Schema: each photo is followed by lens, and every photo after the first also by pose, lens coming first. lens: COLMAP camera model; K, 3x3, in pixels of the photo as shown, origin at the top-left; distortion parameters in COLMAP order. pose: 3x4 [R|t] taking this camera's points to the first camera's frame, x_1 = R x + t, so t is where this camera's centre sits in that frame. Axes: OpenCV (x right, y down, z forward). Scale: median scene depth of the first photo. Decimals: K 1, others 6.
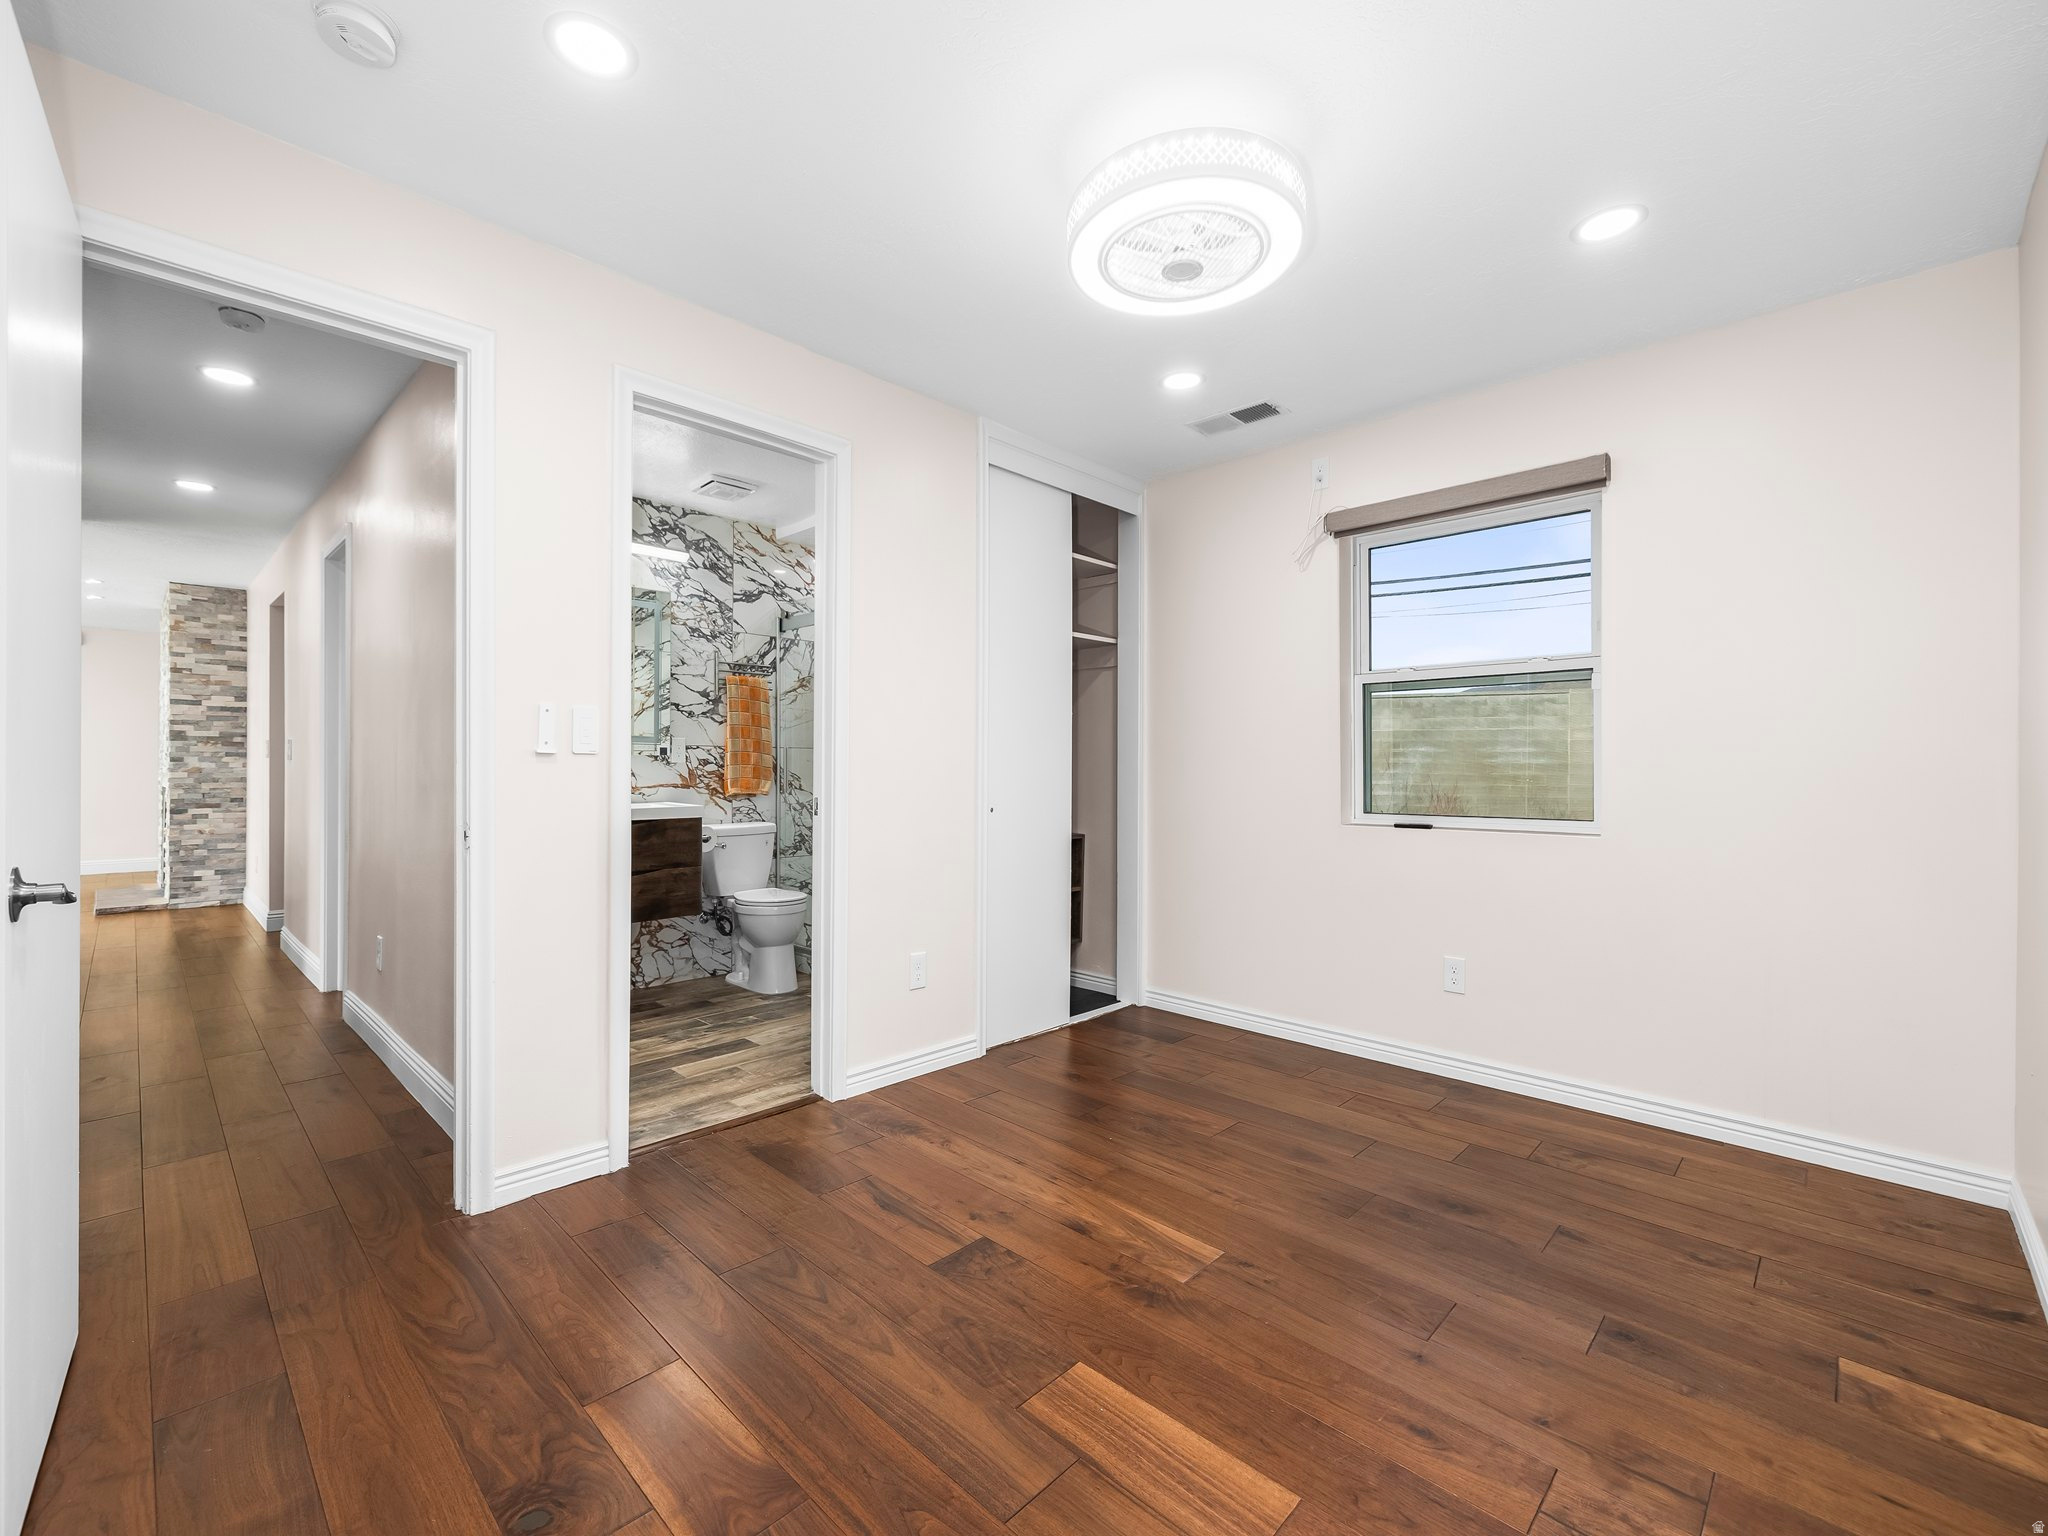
lens RADIAL K [[865.9, 0, 1005.8], [0, 865.9, 763.1], [0, 0, 1]] dist [-0.004548, -0.000374]
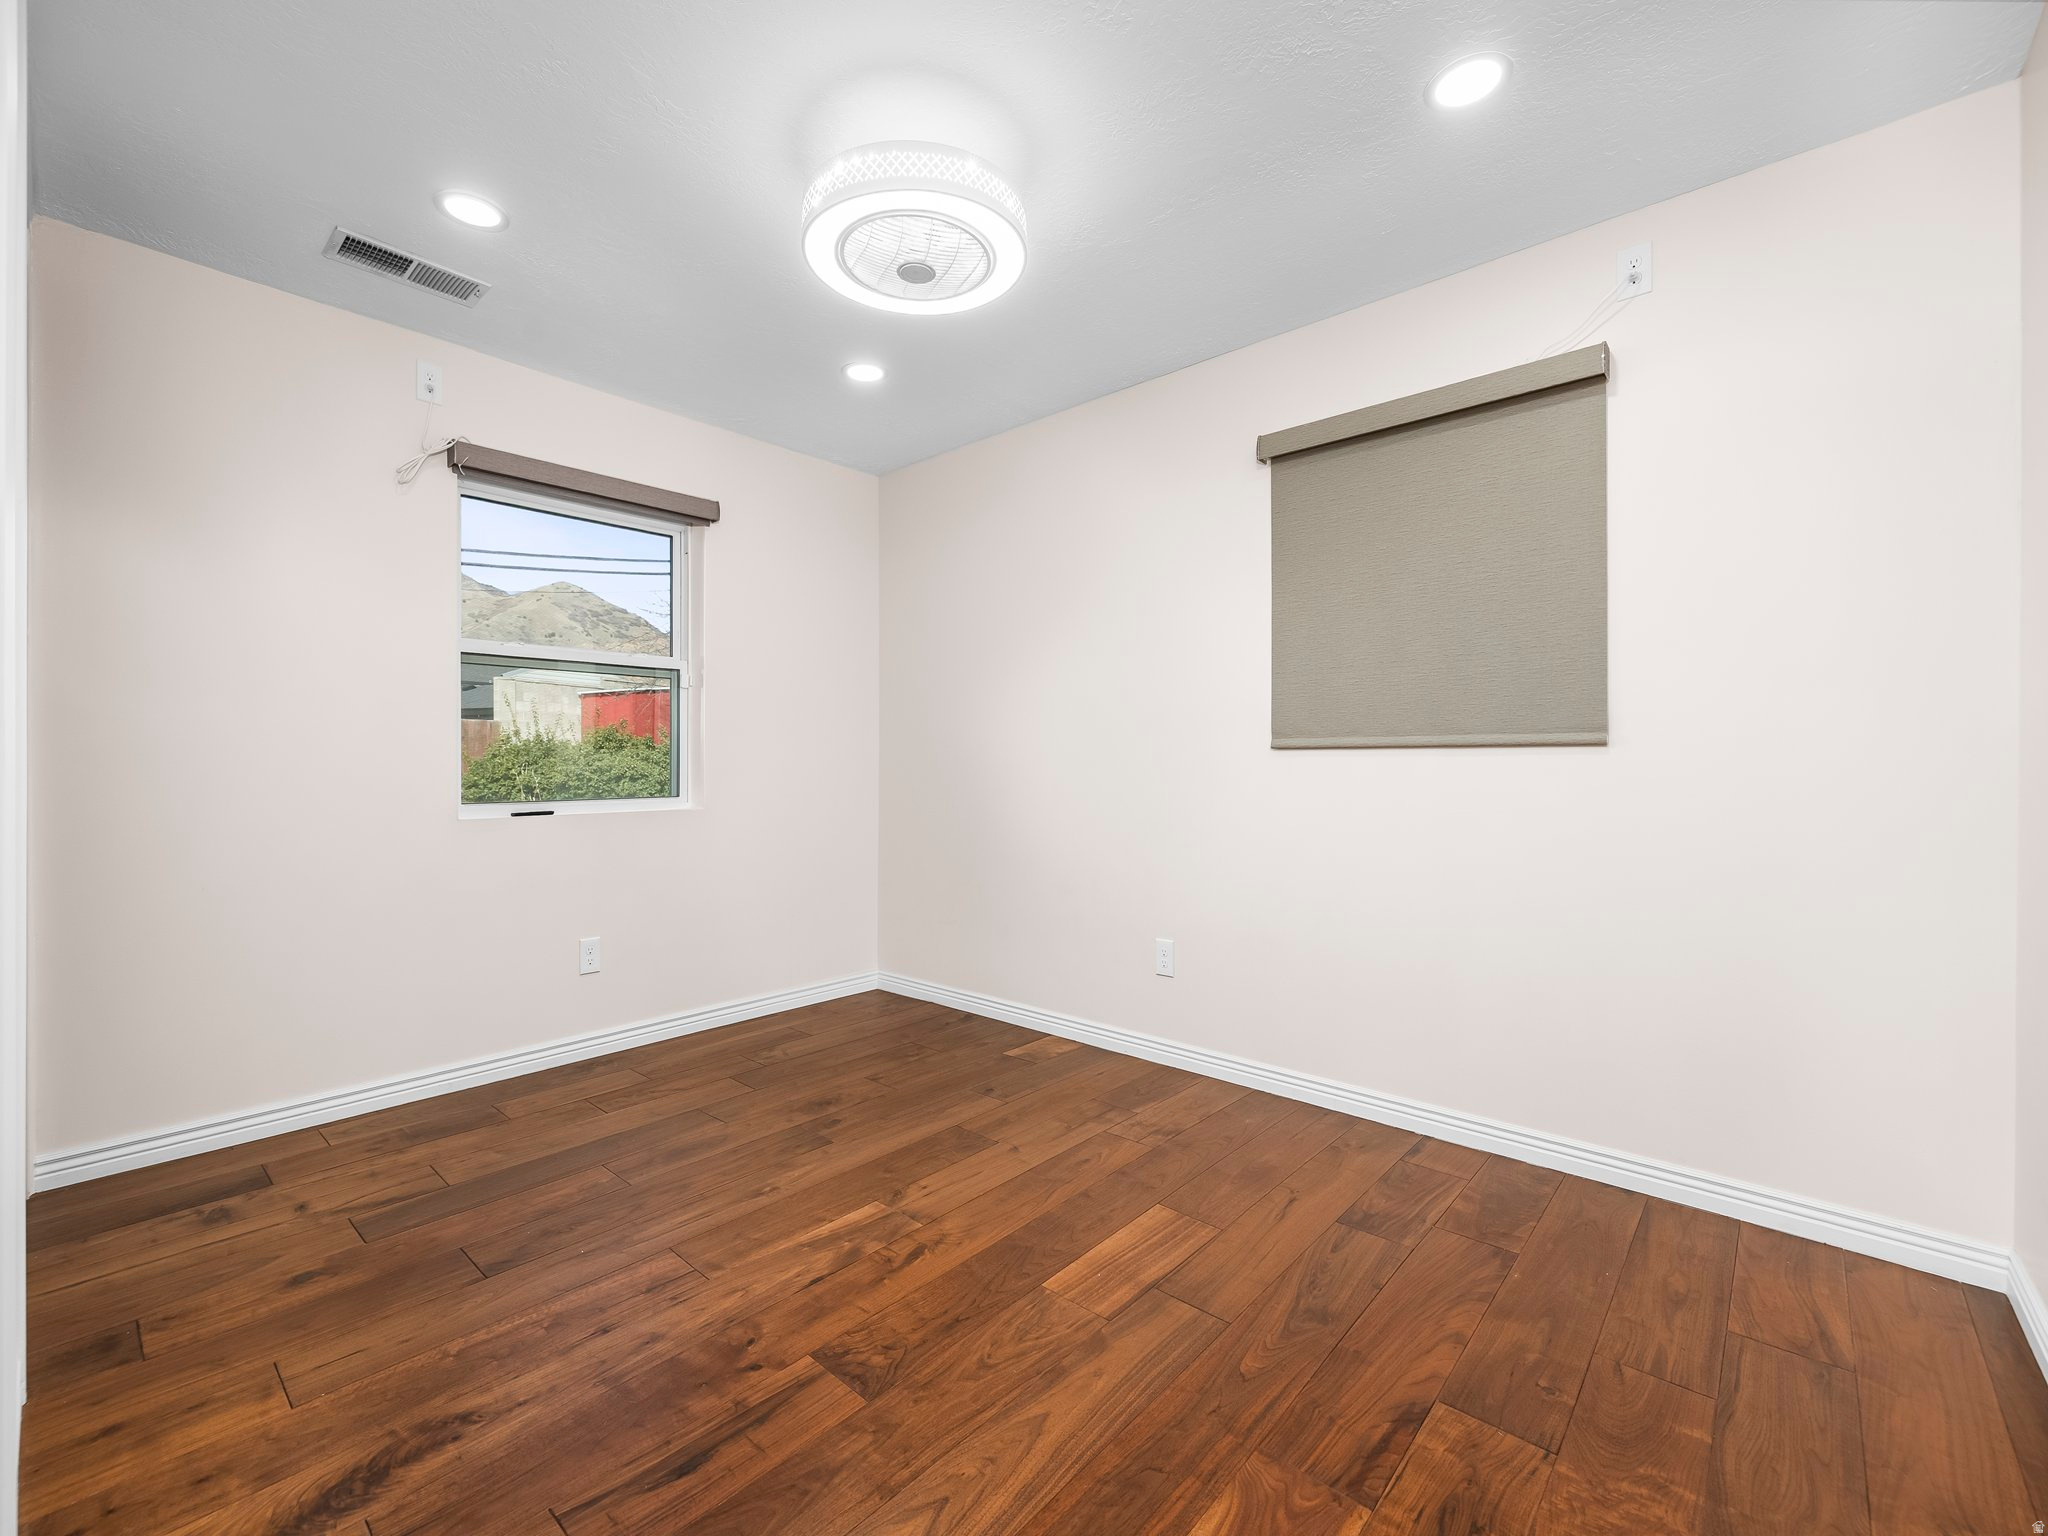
lens RADIAL K [[865.9, 0, 1005.8], [0, 865.9, 763.1], [0, 0, 1]] dist [-0.004548, -0.000374]
pose [[-0.032085, -0.005237, 0.999471, -0.420425], [-0.002395, 0.999984, 0.005163, 0.010719], [-0.999482, -0.002228, -0.032097, 0.452473]]
